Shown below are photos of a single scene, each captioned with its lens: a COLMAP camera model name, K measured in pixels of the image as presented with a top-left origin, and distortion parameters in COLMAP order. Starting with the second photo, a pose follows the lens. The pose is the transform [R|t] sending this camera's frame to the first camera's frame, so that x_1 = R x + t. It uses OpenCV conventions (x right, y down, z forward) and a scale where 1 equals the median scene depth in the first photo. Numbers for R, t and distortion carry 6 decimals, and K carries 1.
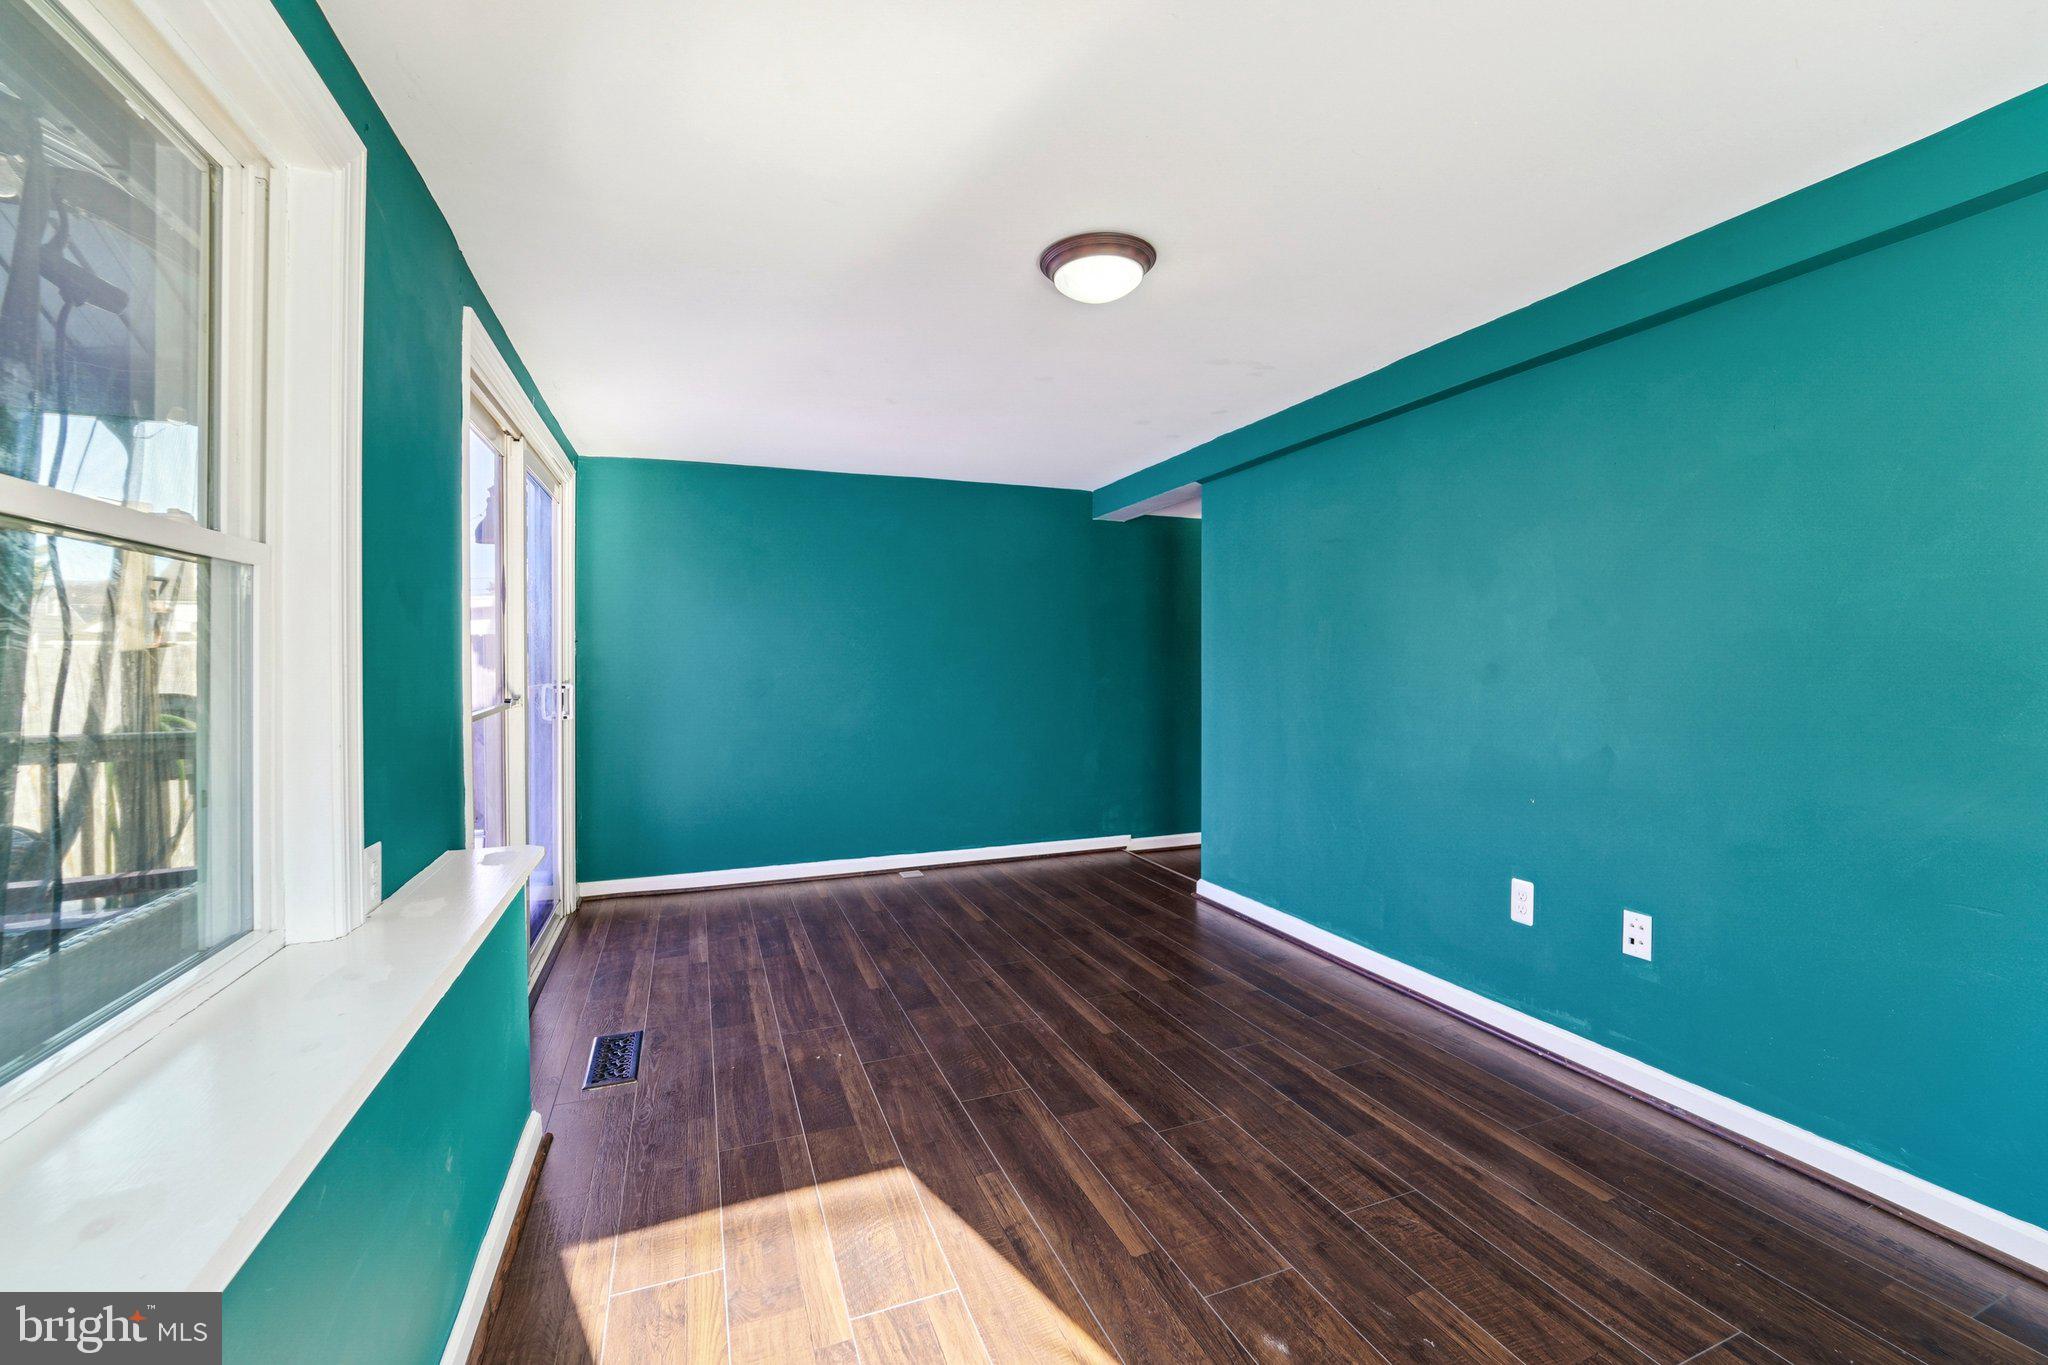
lens RADIAL K [[839.0, 0, 1032.2], [0, 839.0, 687.7], [0, 0, 1]] dist [-0.020077, -0.000126]
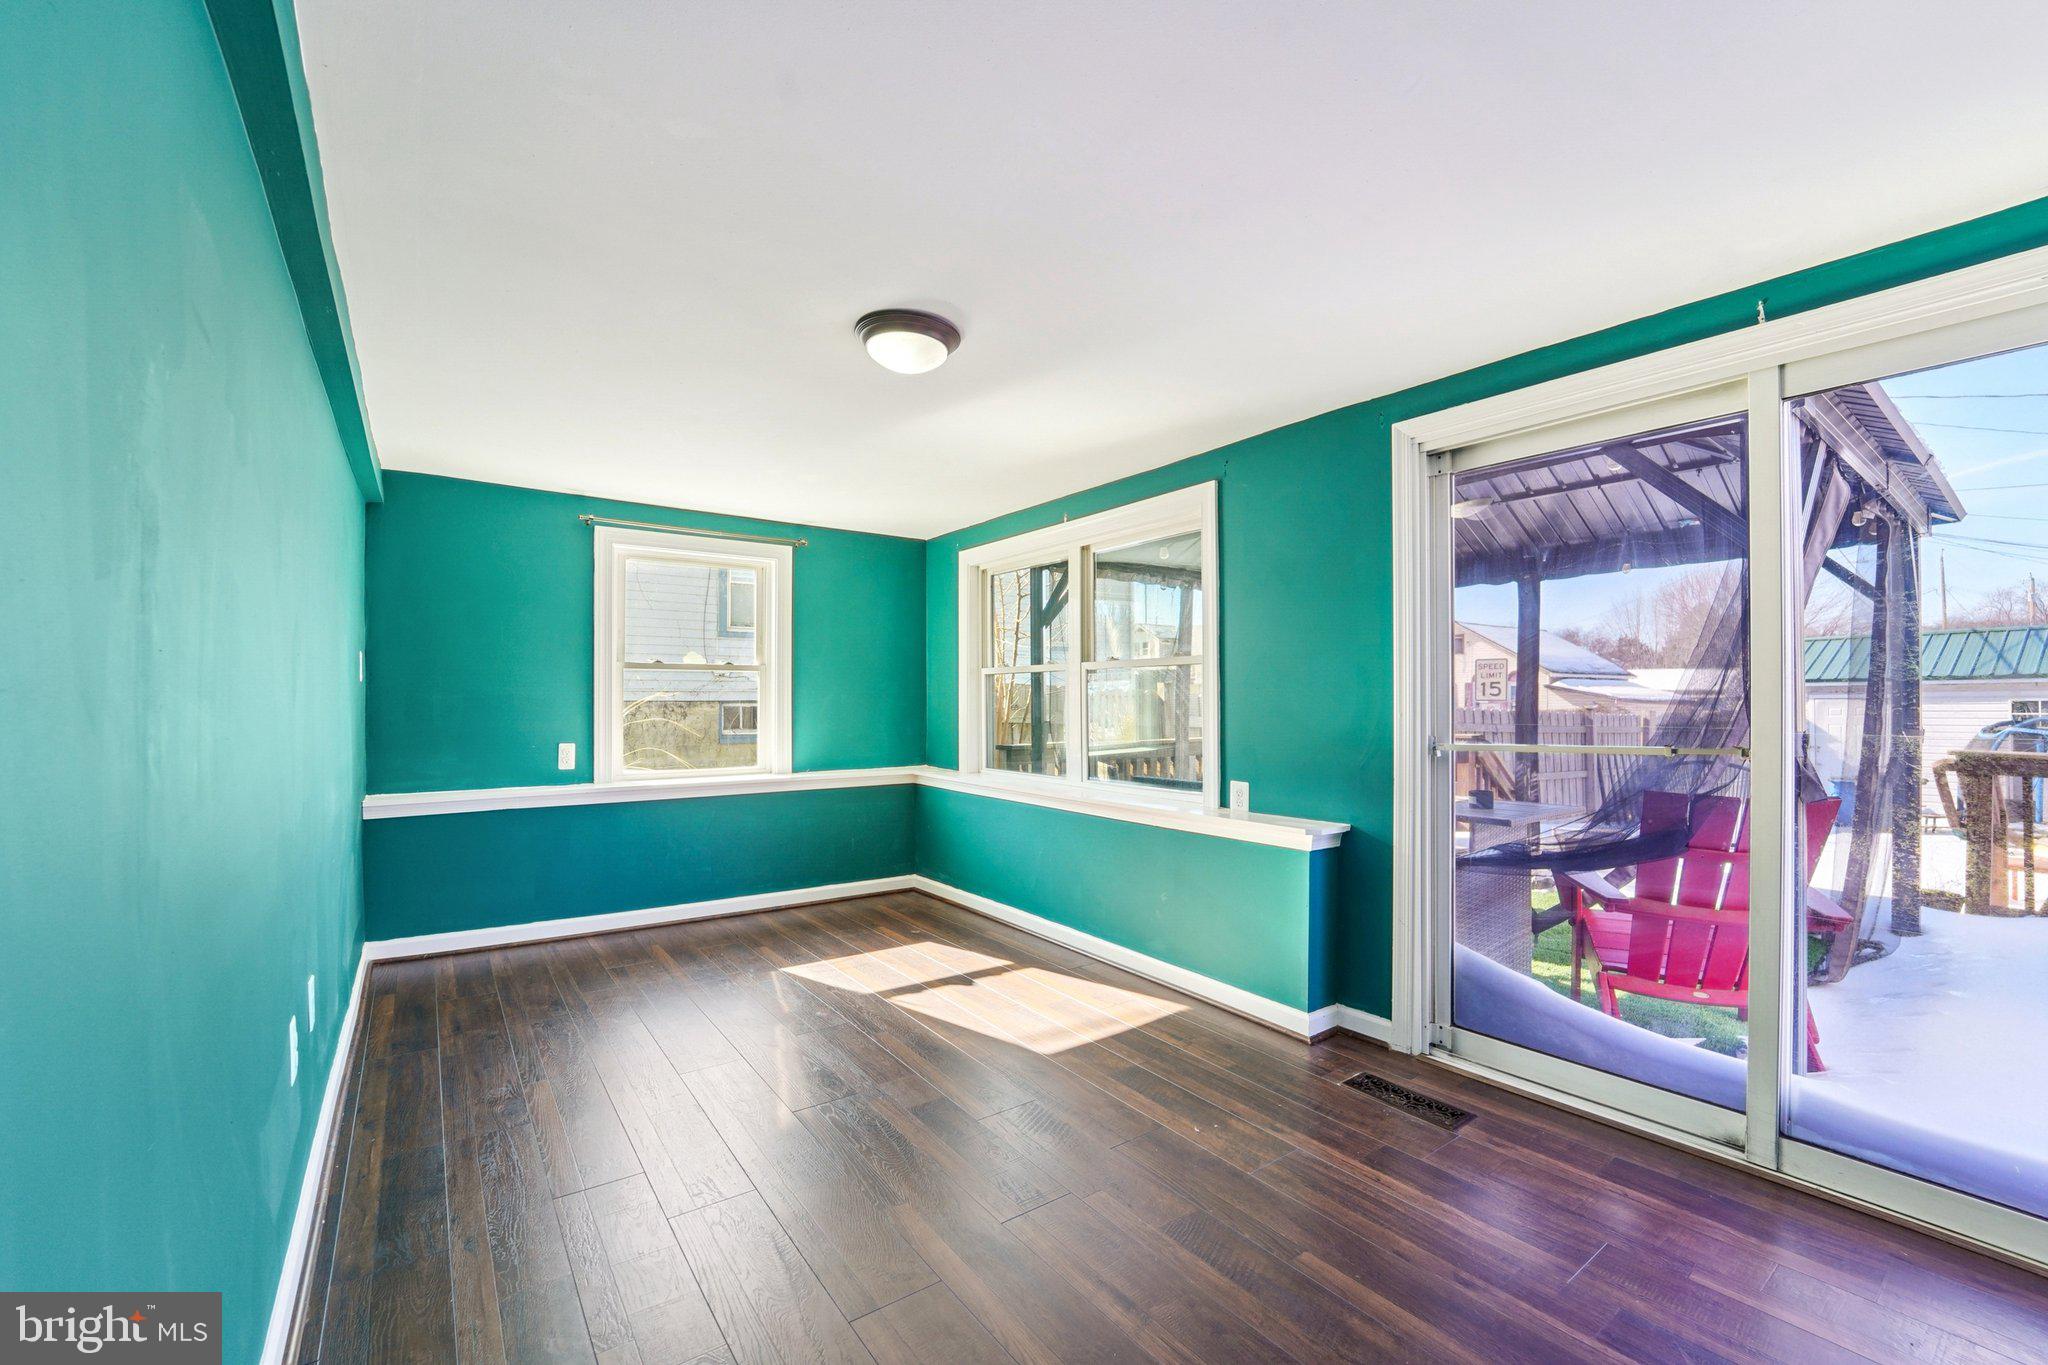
lens RADIAL K [[839.0, 0, 1032.2], [0, 839.0, 687.7], [0, 0, 1]] dist [-0.020077, -0.000126]
pose [[-0.970939, 0.003786, -0.239298, 0.205827], [0.001378, 0.999947, 0.010228, -0.066417], [0.239324, 0.009601, -0.970892, 2.378141]]
